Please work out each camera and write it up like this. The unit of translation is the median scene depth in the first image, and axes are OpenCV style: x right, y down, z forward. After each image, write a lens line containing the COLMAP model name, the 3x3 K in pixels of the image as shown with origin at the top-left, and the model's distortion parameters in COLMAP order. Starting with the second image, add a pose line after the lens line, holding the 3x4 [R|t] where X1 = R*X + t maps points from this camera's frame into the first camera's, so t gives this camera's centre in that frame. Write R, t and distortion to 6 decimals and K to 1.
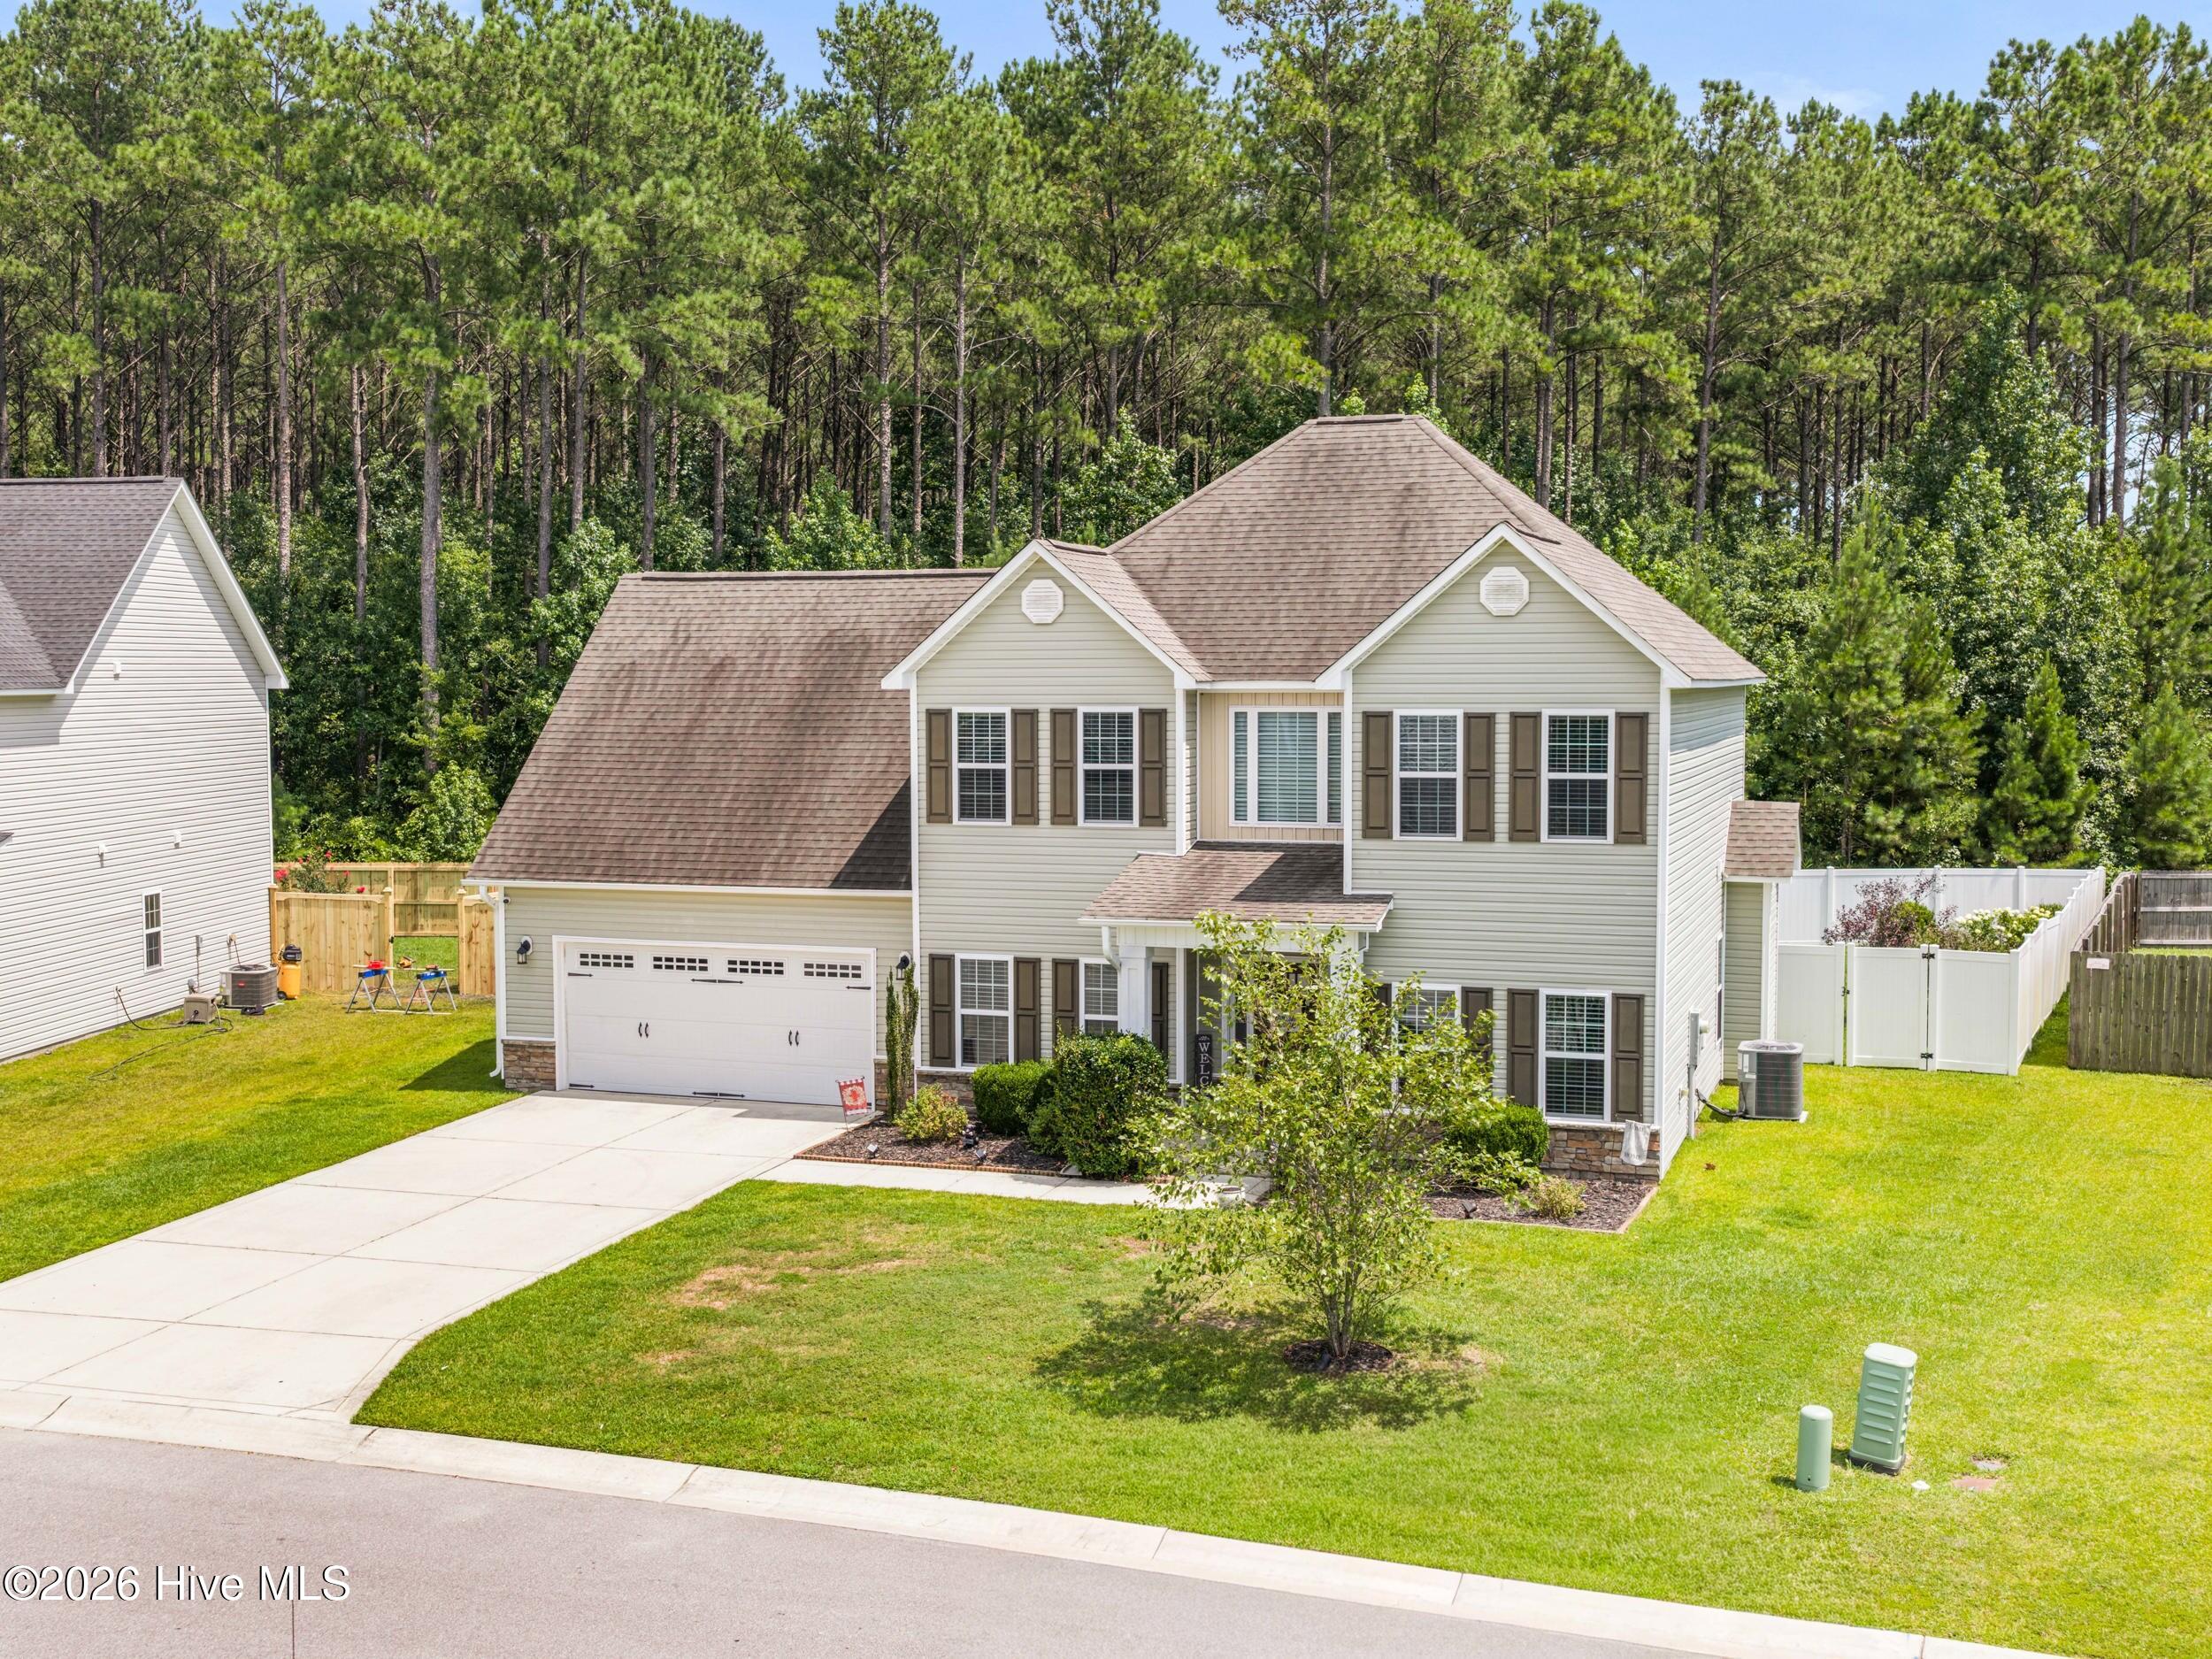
lens RADIAL K [[2311.5, 0, 1105.7], [0, 2311.5, 836.6], [0, 0, 1]] dist [0.016917, 0.000000]
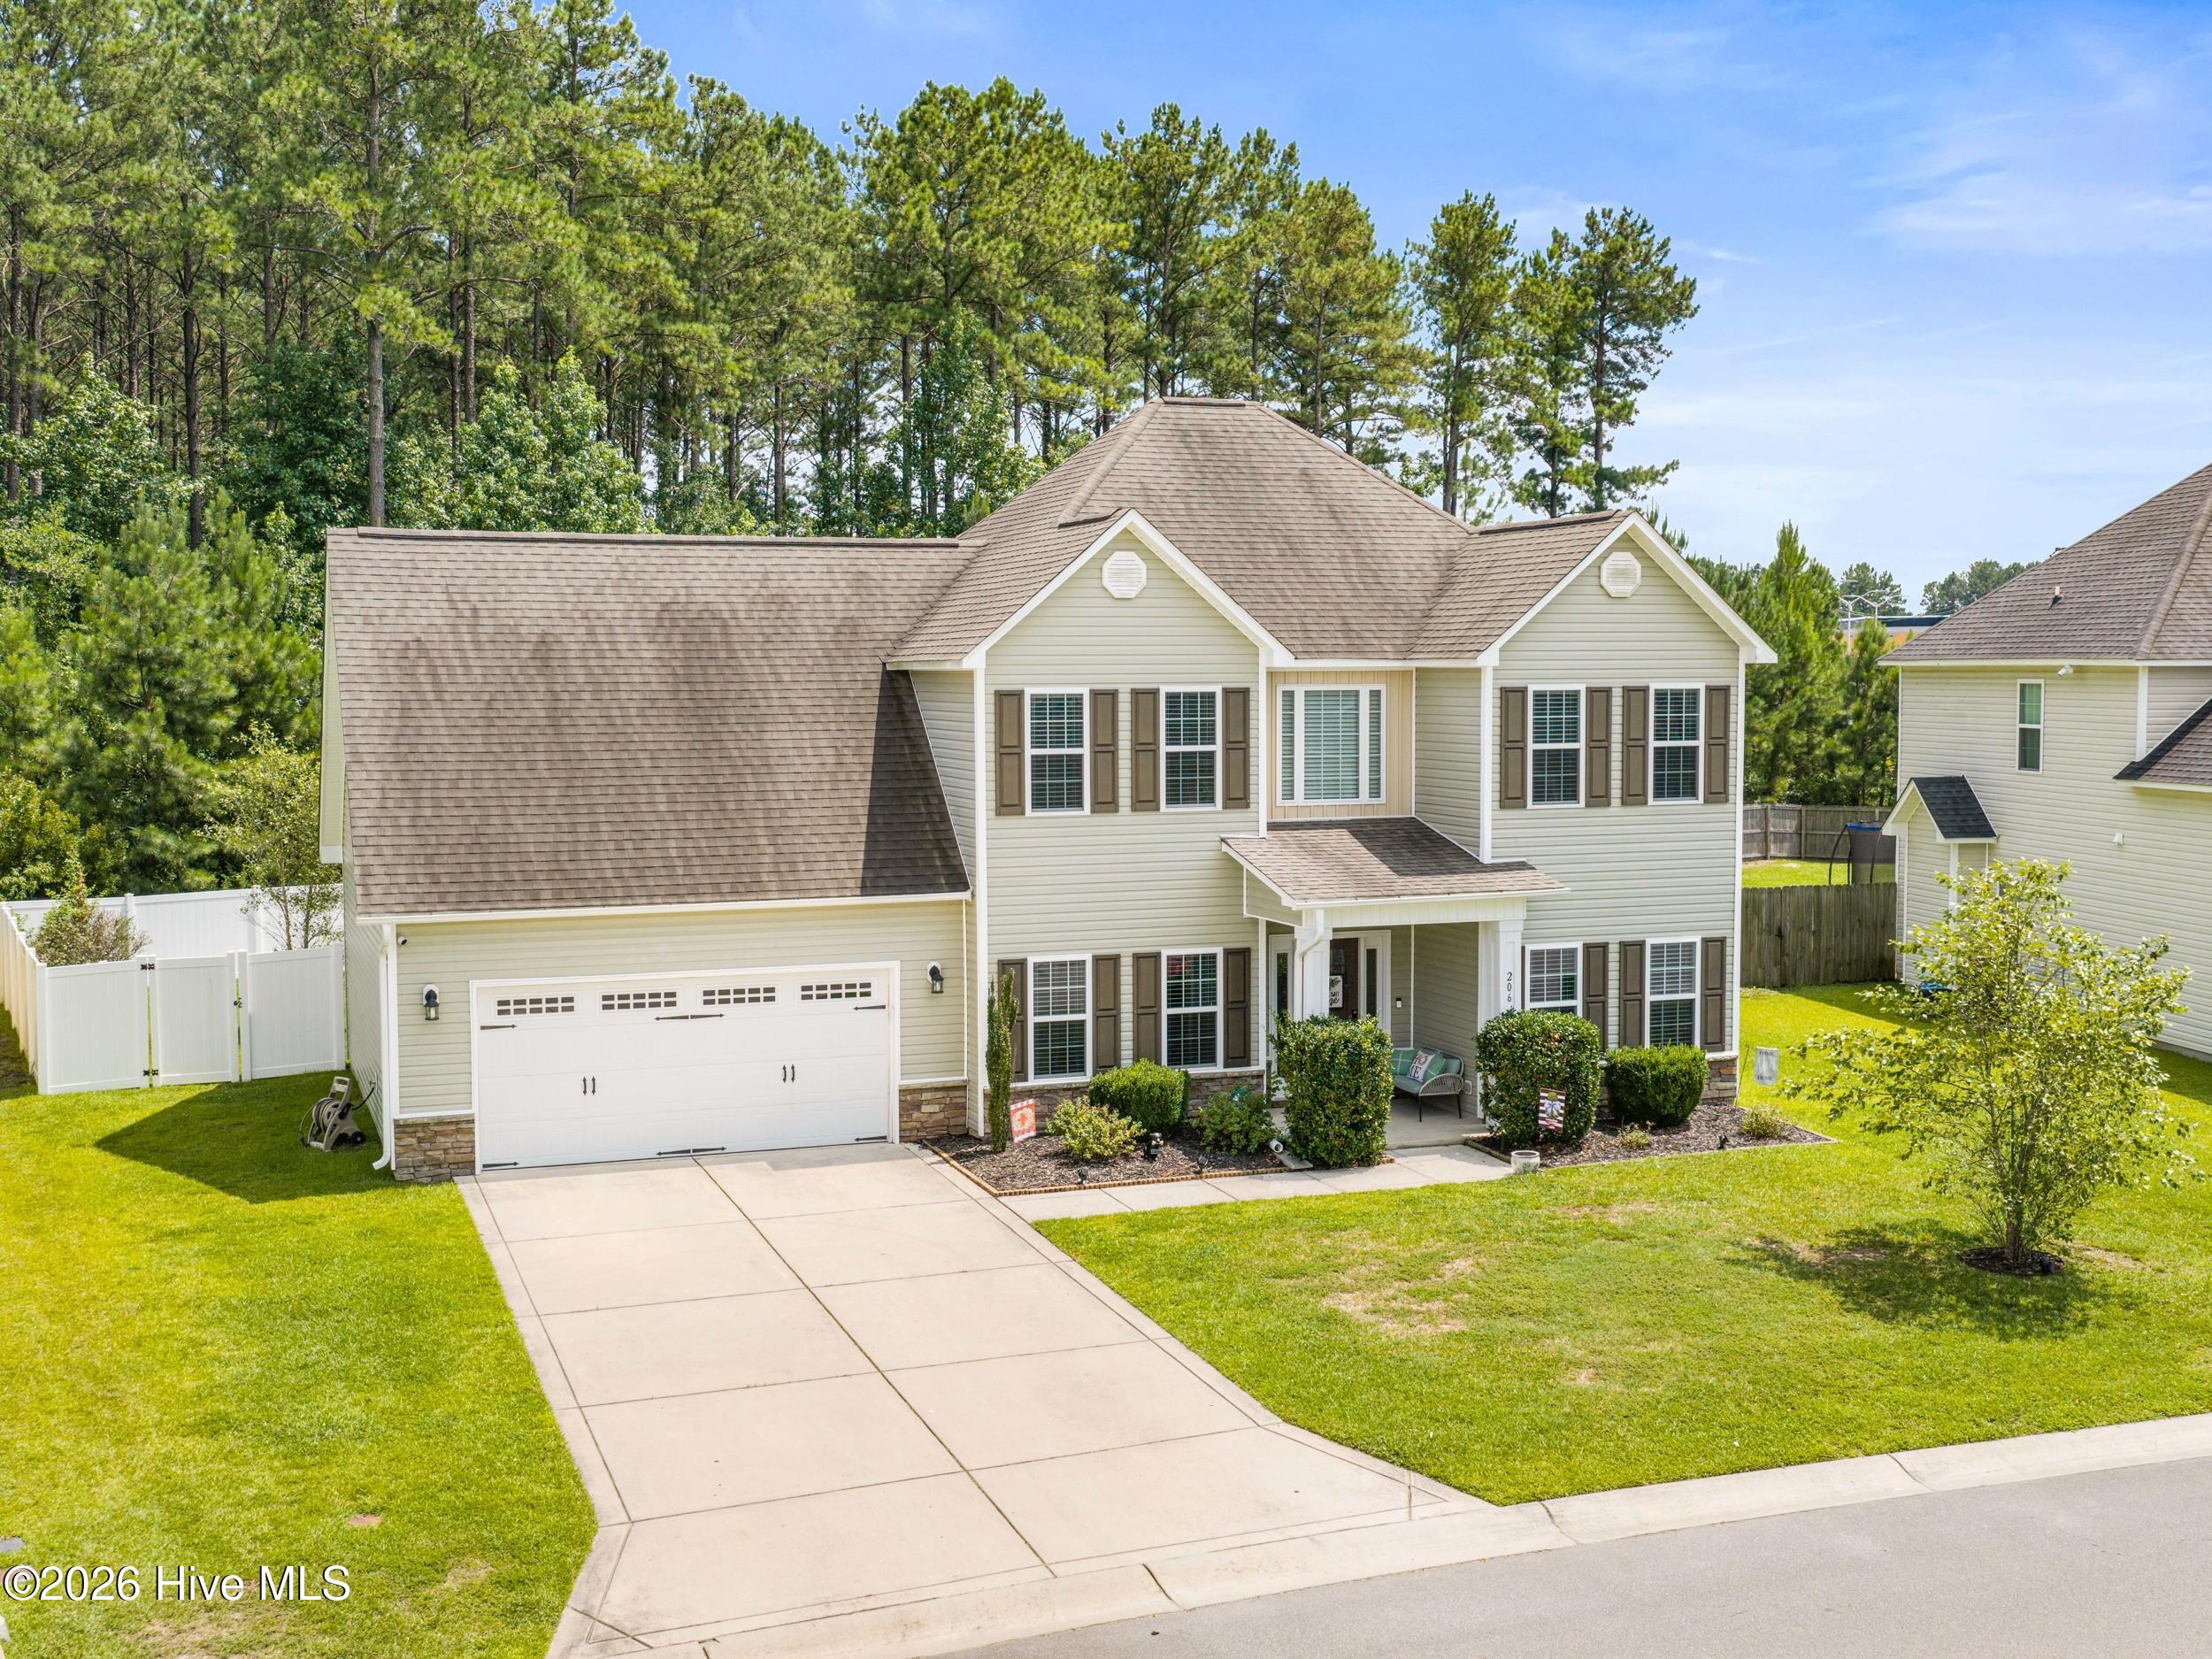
lens RADIAL K [[2328.7, 0, 1108.1], [0, 2328.7, 817.3], [0, 0, 1]] dist [0.007179, 0.000000]
pose [[0.787524, -0.040926, 0.614924, -0.622855], [0.045552, 0.998929, 0.008144, -0.011153], [-0.614598, 0.021597, 0.788545, 0.257796]]
